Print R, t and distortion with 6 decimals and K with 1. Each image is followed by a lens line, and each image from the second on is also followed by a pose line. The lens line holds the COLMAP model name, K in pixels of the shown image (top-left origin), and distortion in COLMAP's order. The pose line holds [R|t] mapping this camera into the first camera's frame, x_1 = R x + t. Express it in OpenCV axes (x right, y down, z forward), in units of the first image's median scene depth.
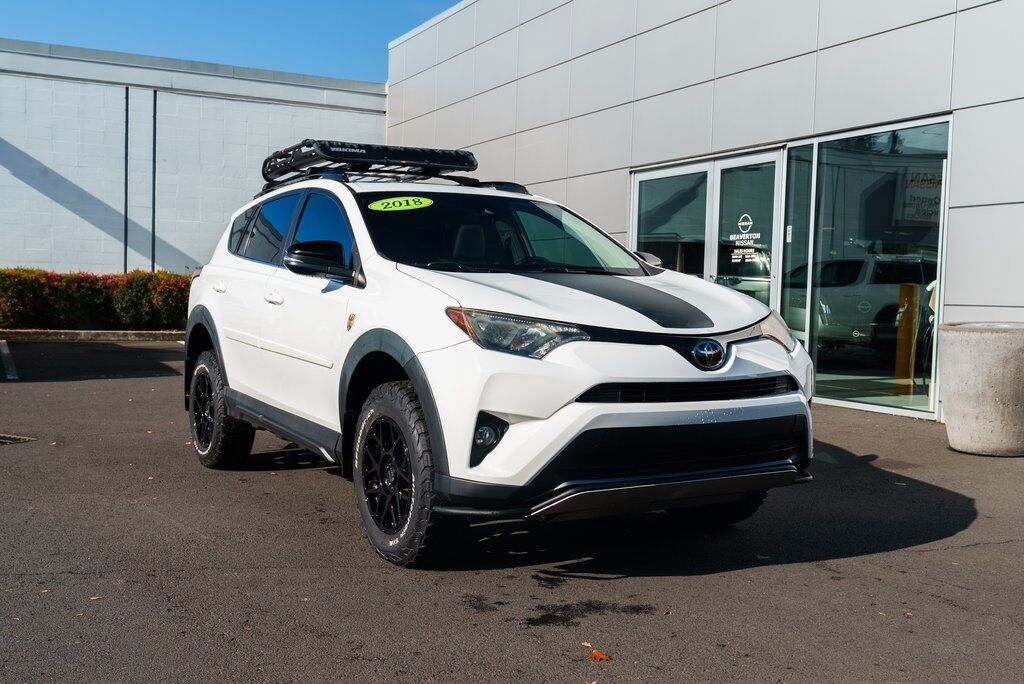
lens RADIAL K [[1019.1, 0, 517.1], [0, 1019.1, 335.9], [0, 0, 1]] dist [0.065943, 0.000000]
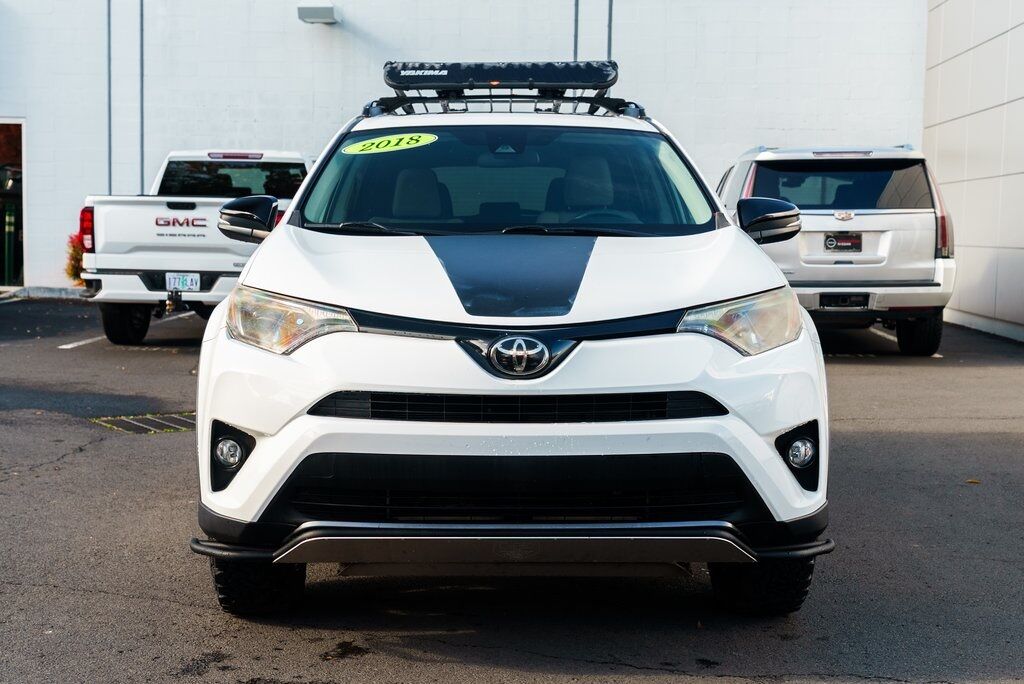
lens RADIAL K [[1389.5, 0, 507.0], [0, 1389.5, 344.1], [0, 0, 1]] dist [-0.032689, 0.000000]
pose [[0.890008, 0.027946, -0.455087, 0.598035], [-0.015361, 0.999391, 0.031328, -0.018646], [0.455685, -0.020892, 0.889896, 0.157740]]
